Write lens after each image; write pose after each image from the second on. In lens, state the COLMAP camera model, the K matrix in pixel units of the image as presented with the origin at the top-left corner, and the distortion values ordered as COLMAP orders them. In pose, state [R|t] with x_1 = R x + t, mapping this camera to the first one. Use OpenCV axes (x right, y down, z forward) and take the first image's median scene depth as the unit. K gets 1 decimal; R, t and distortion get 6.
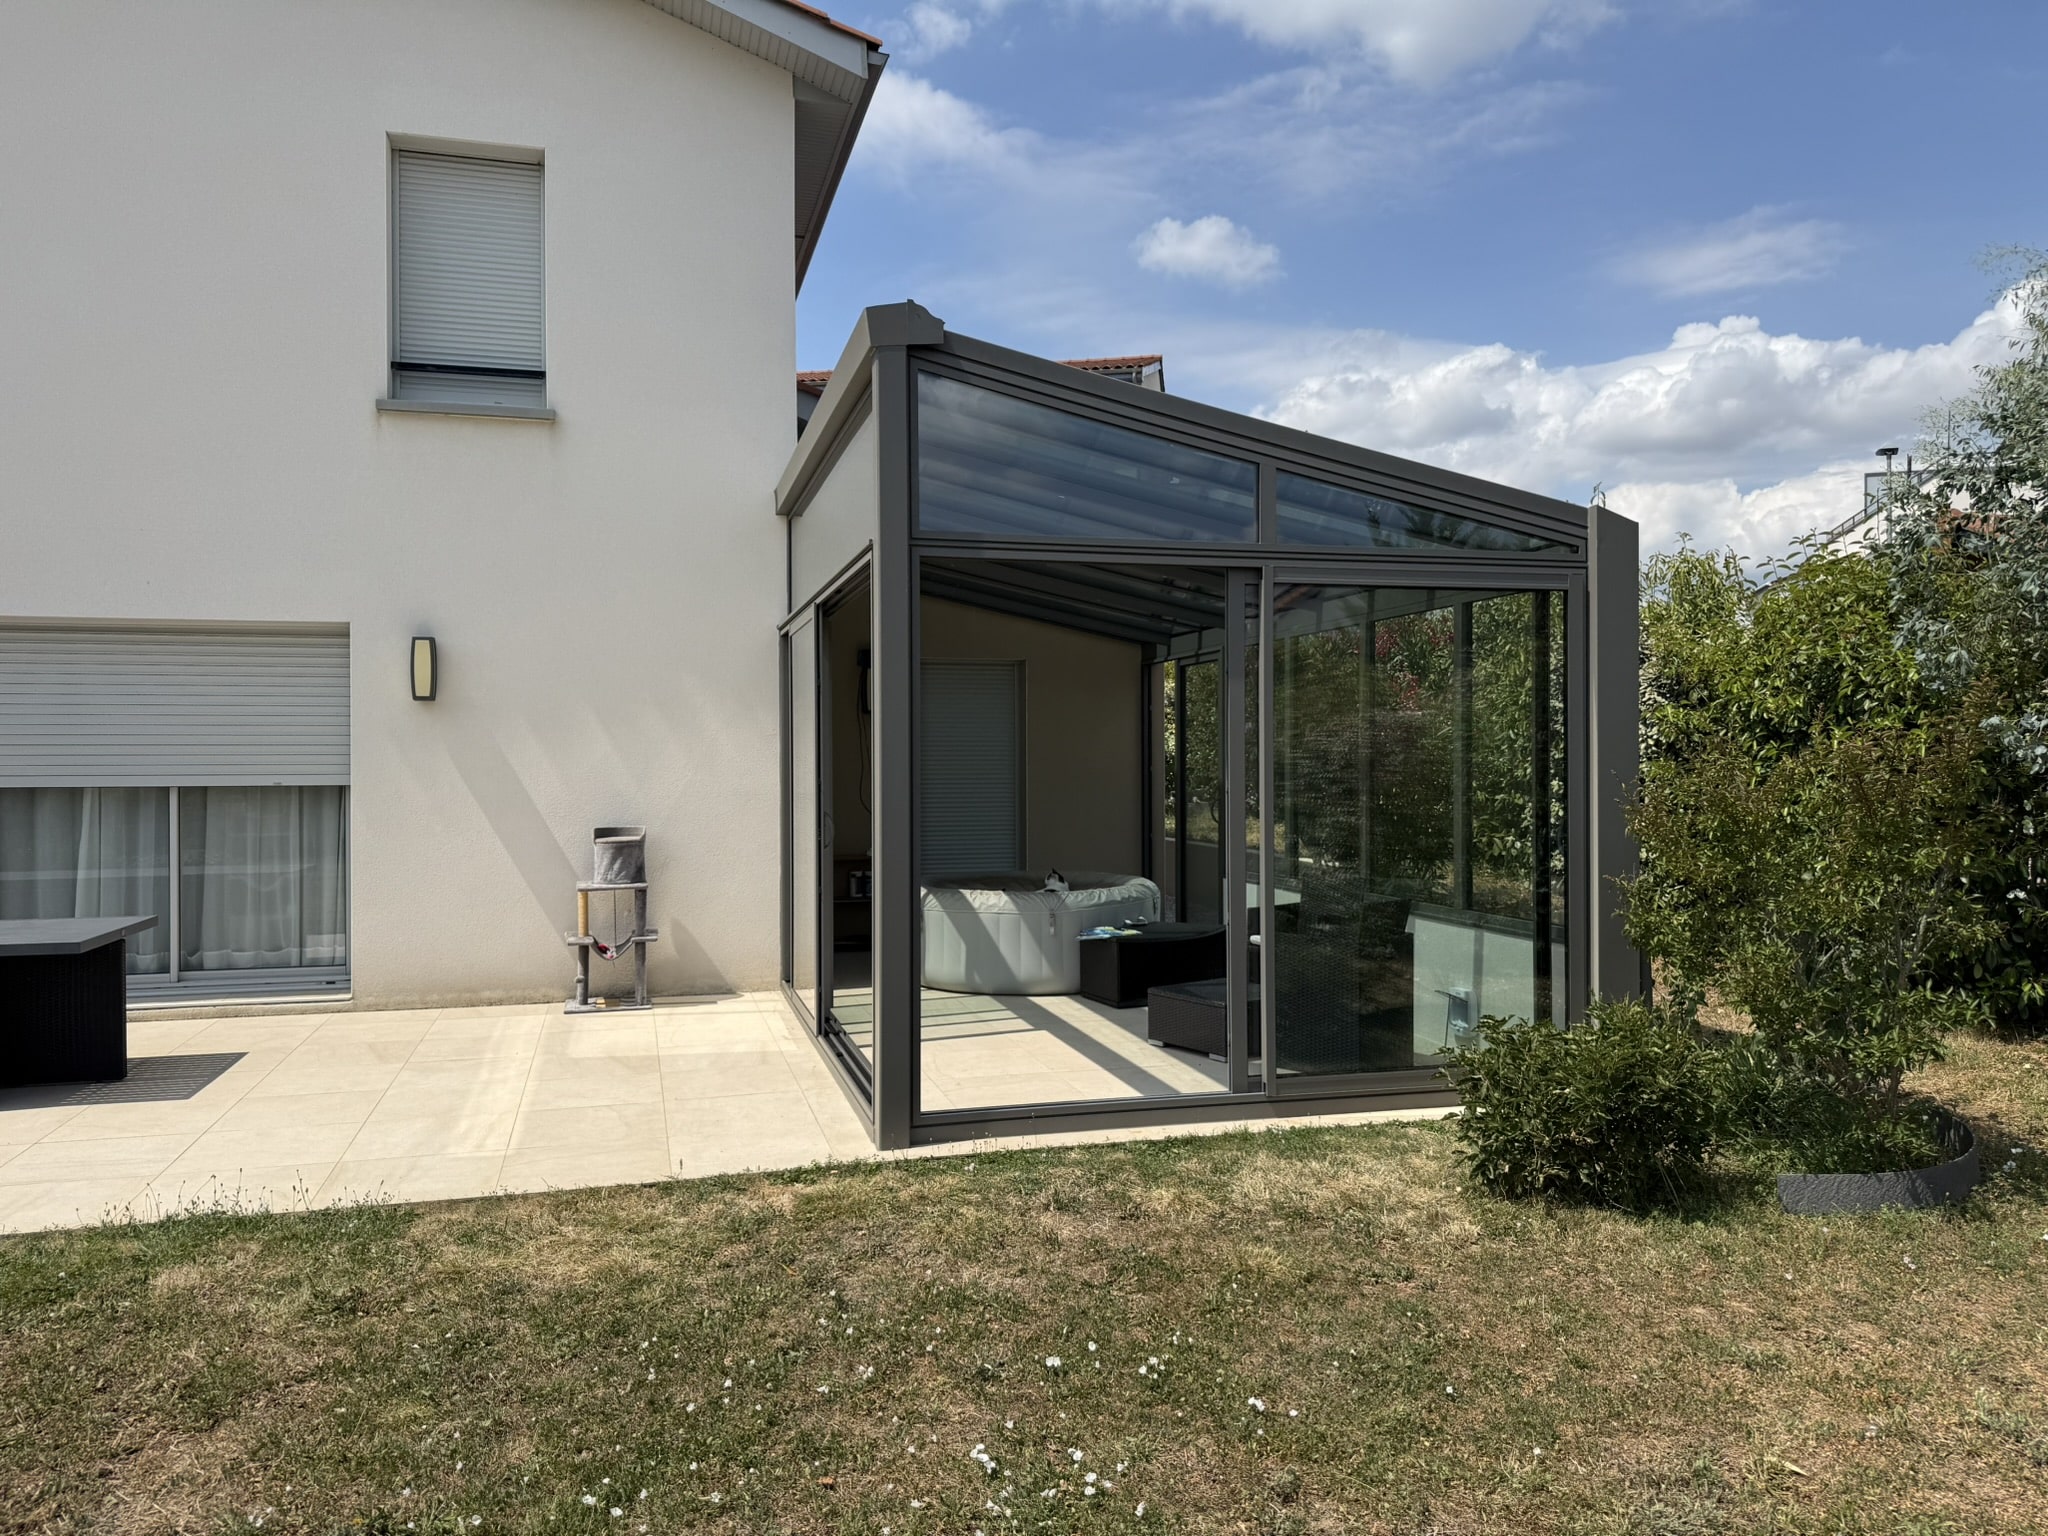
lens RADIAL K [[1447.6, 0, 1016.9], [0, 1447.6, 756.4], [0, 0, 1]] dist [0.007337, -0.009996]
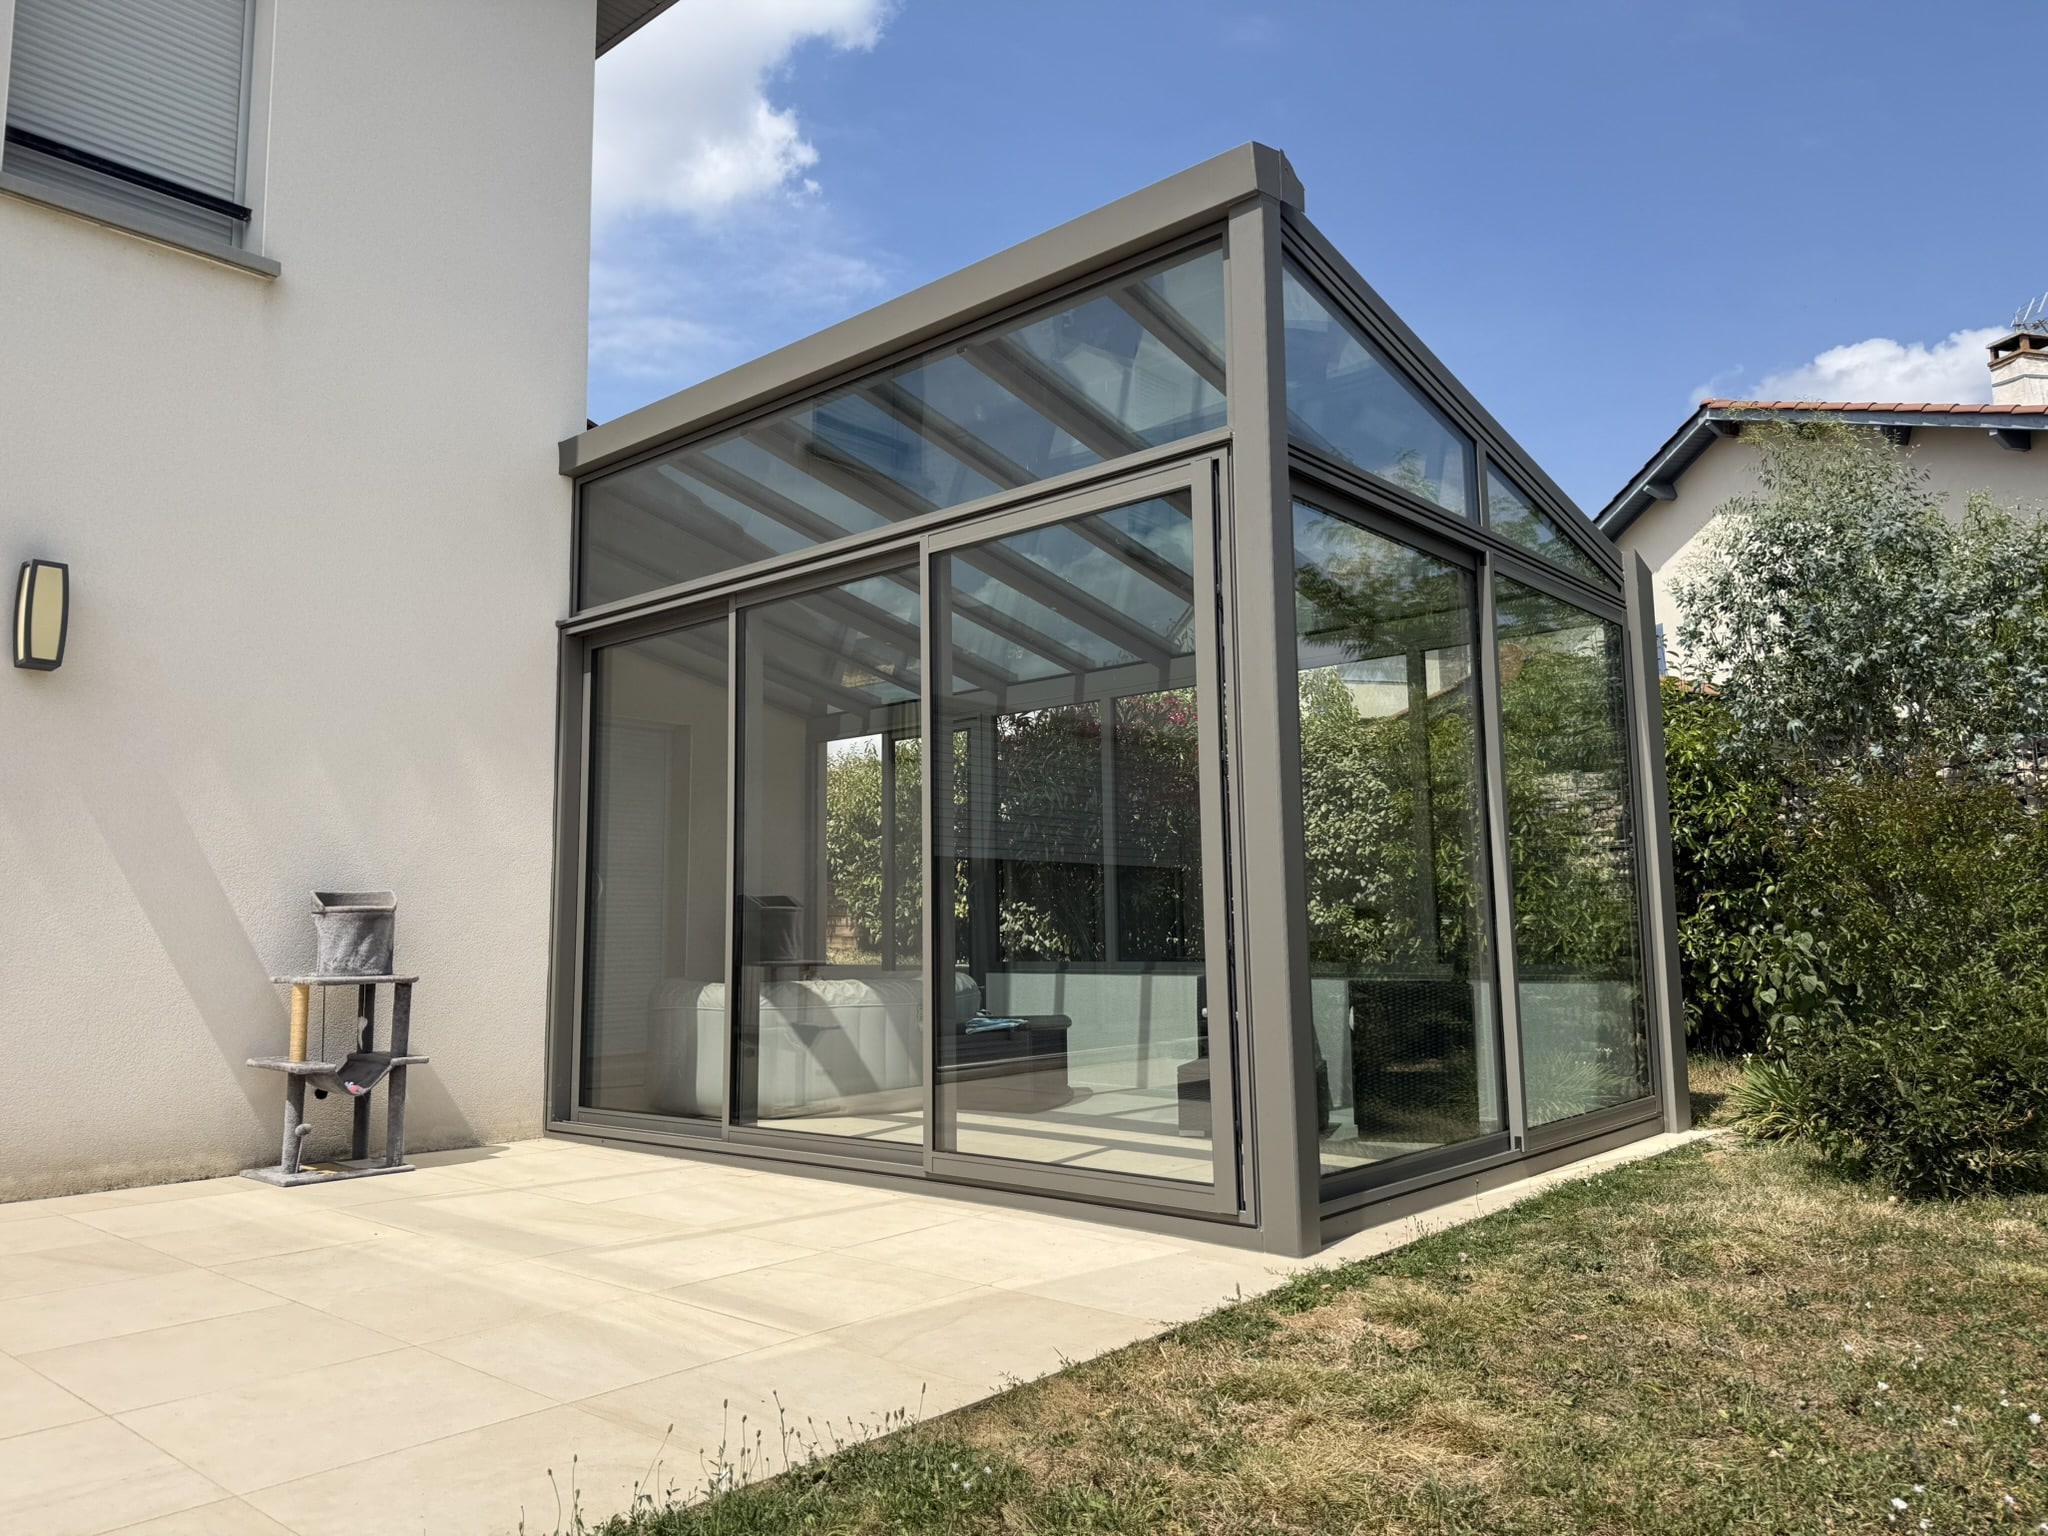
lens RADIAL K [[1447.6, 0, 1016.9], [0, 1447.6, 756.4], [0, 0, 1]] dist [0.007337, -0.009996]
pose [[0.836610, 0.065697, 0.543845, -0.391070], [0.006852, 0.991450, -0.130309, 0.077238], [-0.547756, 0.112745, 0.829007, 0.291978]]
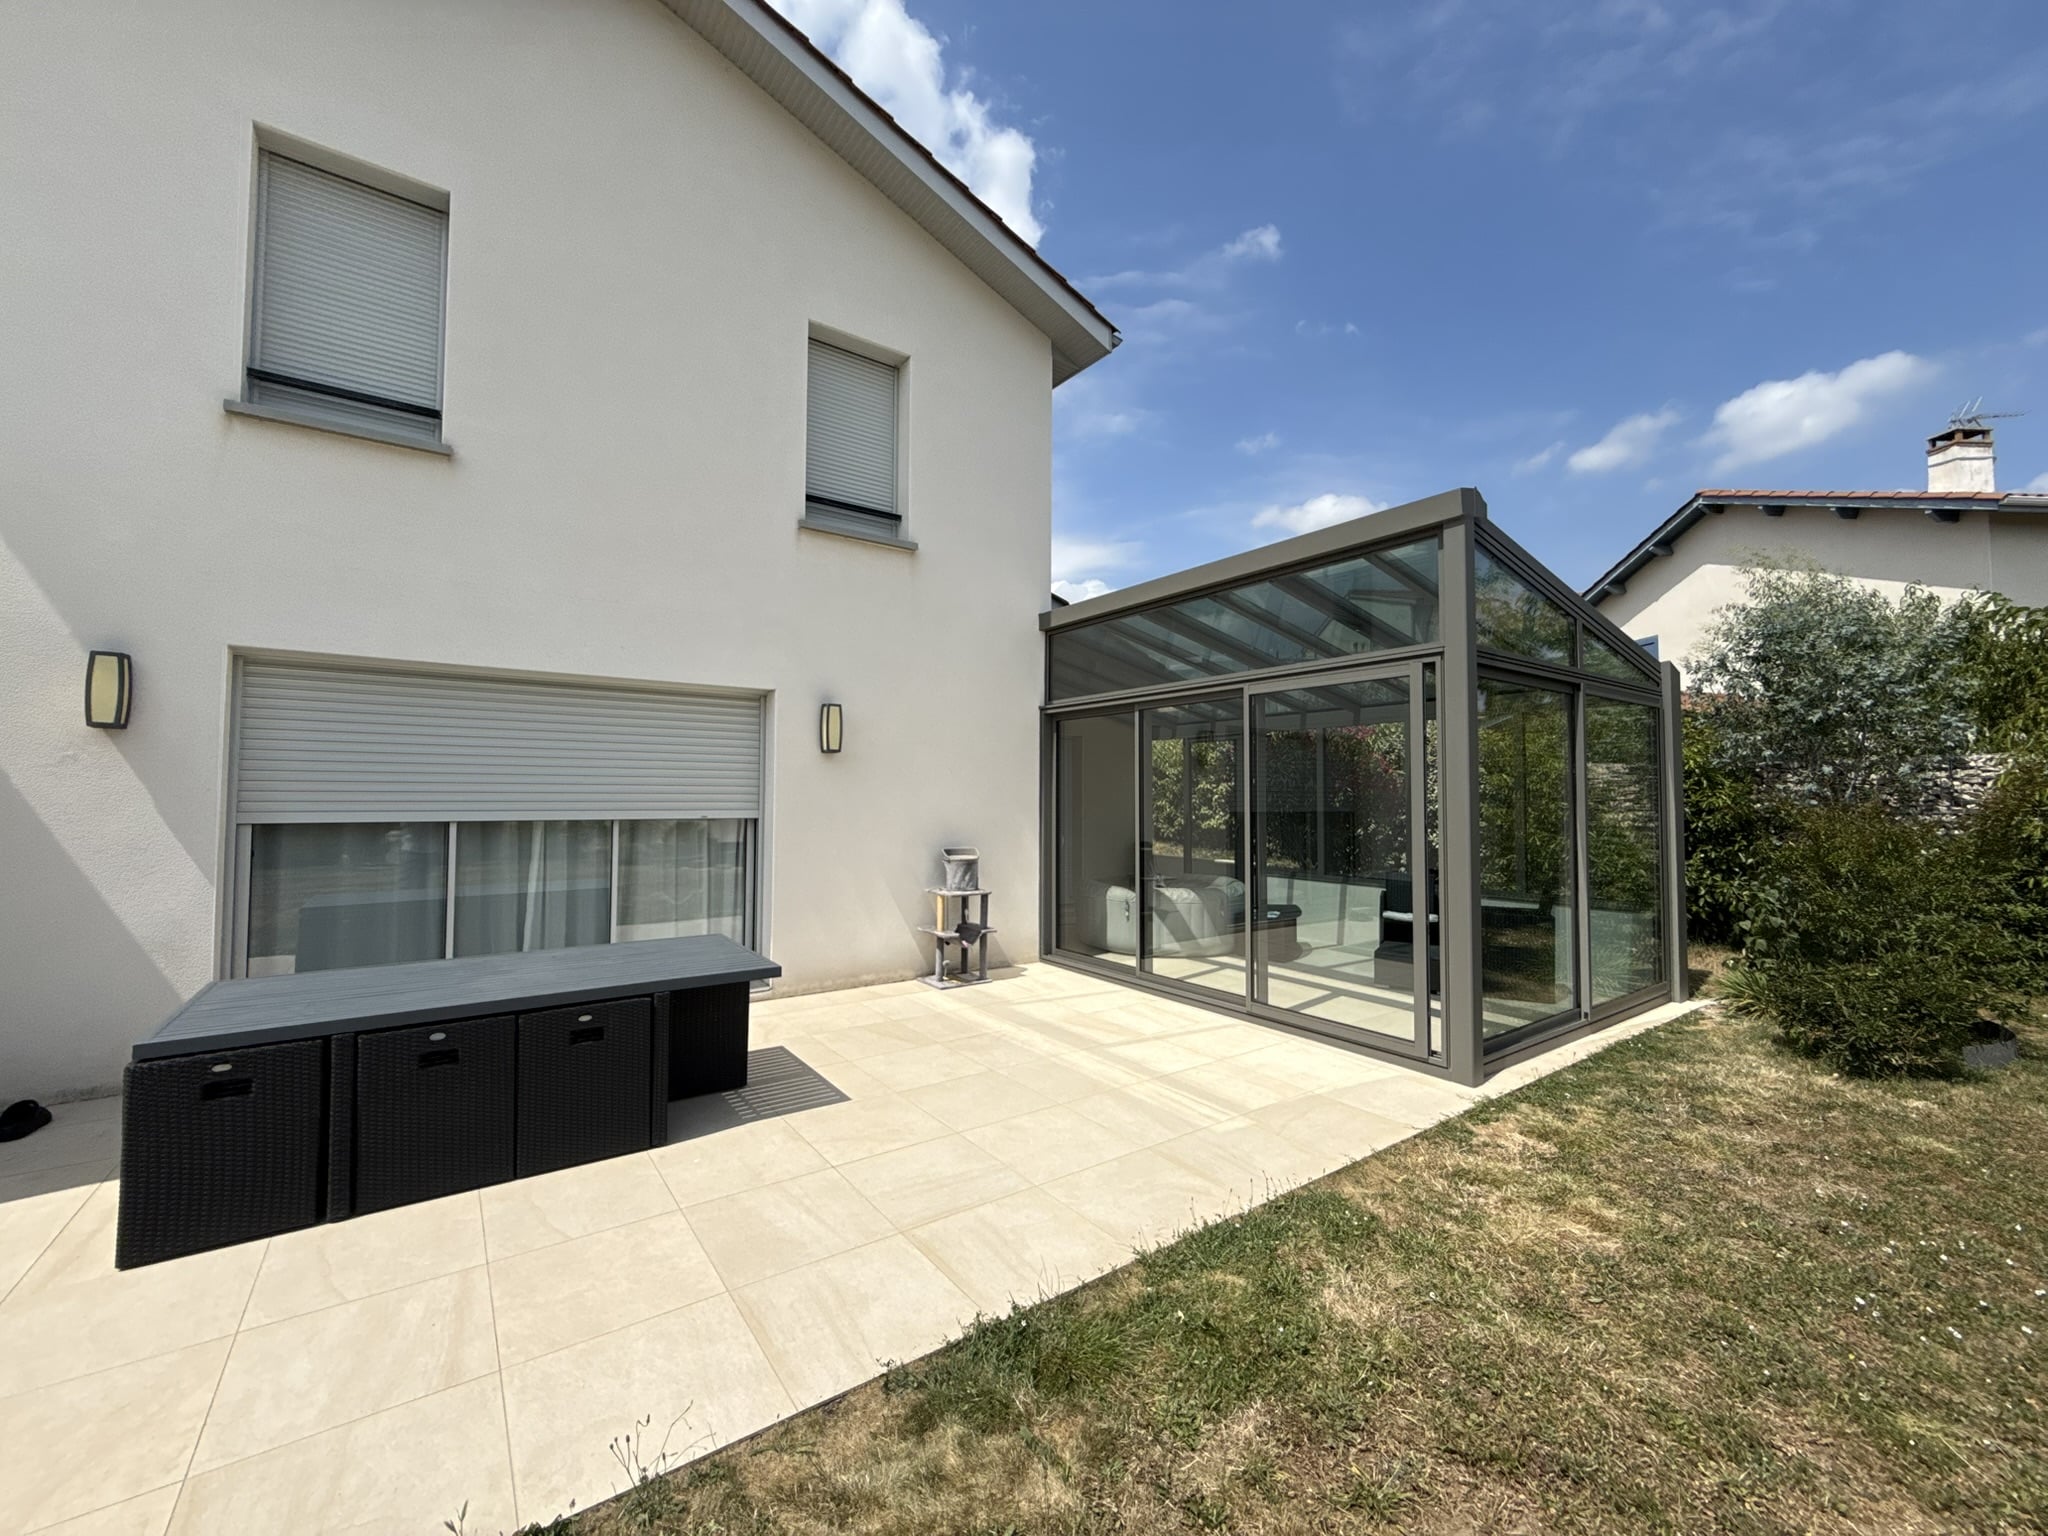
lens RADIAL K [[813.8, 0, 1017.1], [0, 813.8, 766.4], [0, 0, 1]] dist [-0.000553, 0.000479]
pose [[0.939485, 0.023510, 0.341781, -0.497632], [-0.011000, 0.999198, -0.038495, -0.000165], [-0.342412, 0.032405, 0.938991, 0.258725]]
